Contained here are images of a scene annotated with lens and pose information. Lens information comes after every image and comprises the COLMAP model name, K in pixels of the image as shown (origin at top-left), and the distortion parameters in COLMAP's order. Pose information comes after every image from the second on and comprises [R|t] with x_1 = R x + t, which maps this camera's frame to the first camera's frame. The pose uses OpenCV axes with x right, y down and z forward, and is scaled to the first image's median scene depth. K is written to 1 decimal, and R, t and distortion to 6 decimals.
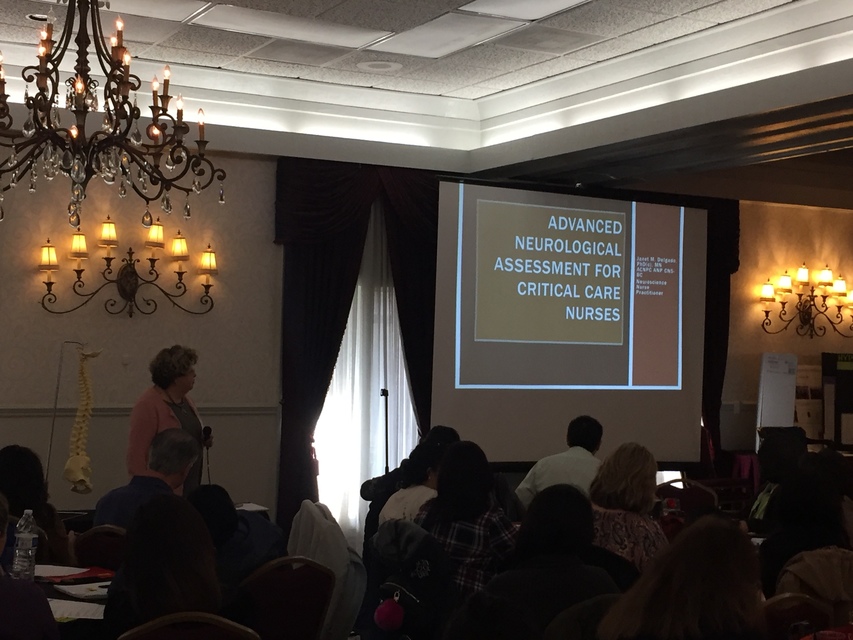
lens RADIAL K [[1284.9, 0, 426.5], [0, 1284.9, 320.0], [0, 0, 1]] dist [0.041462, 0.042582]
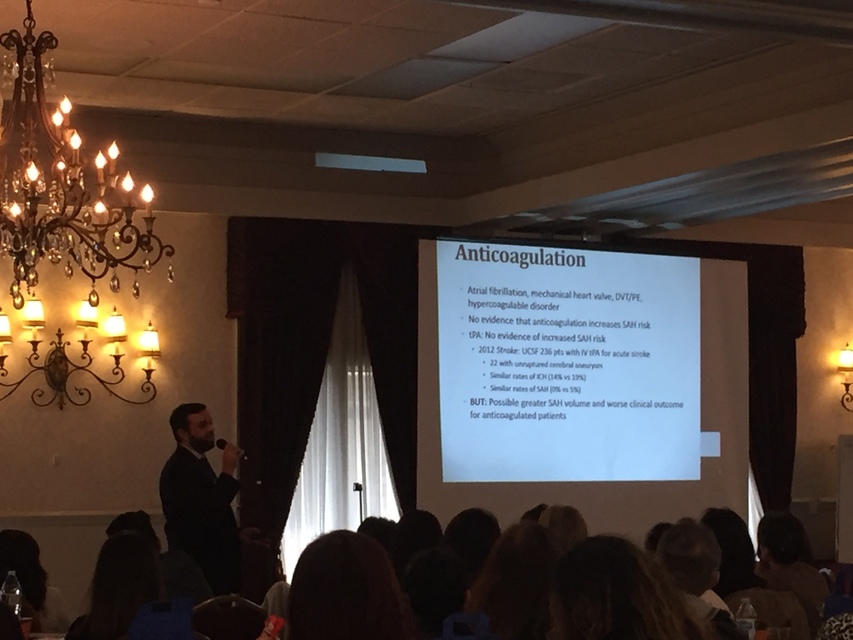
lens RADIAL K [[2061.7, 0, 426.5], [0, 2061.7, 320.0], [0, 0, 1]] dist [0.059450, 0.377463]
pose [[0.999275, -0.030814, -0.022345, 0.045387], [0.029566, 0.998092, -0.054205, 0.020013], [0.023973, 0.053505, 0.998280, -0.368318]]
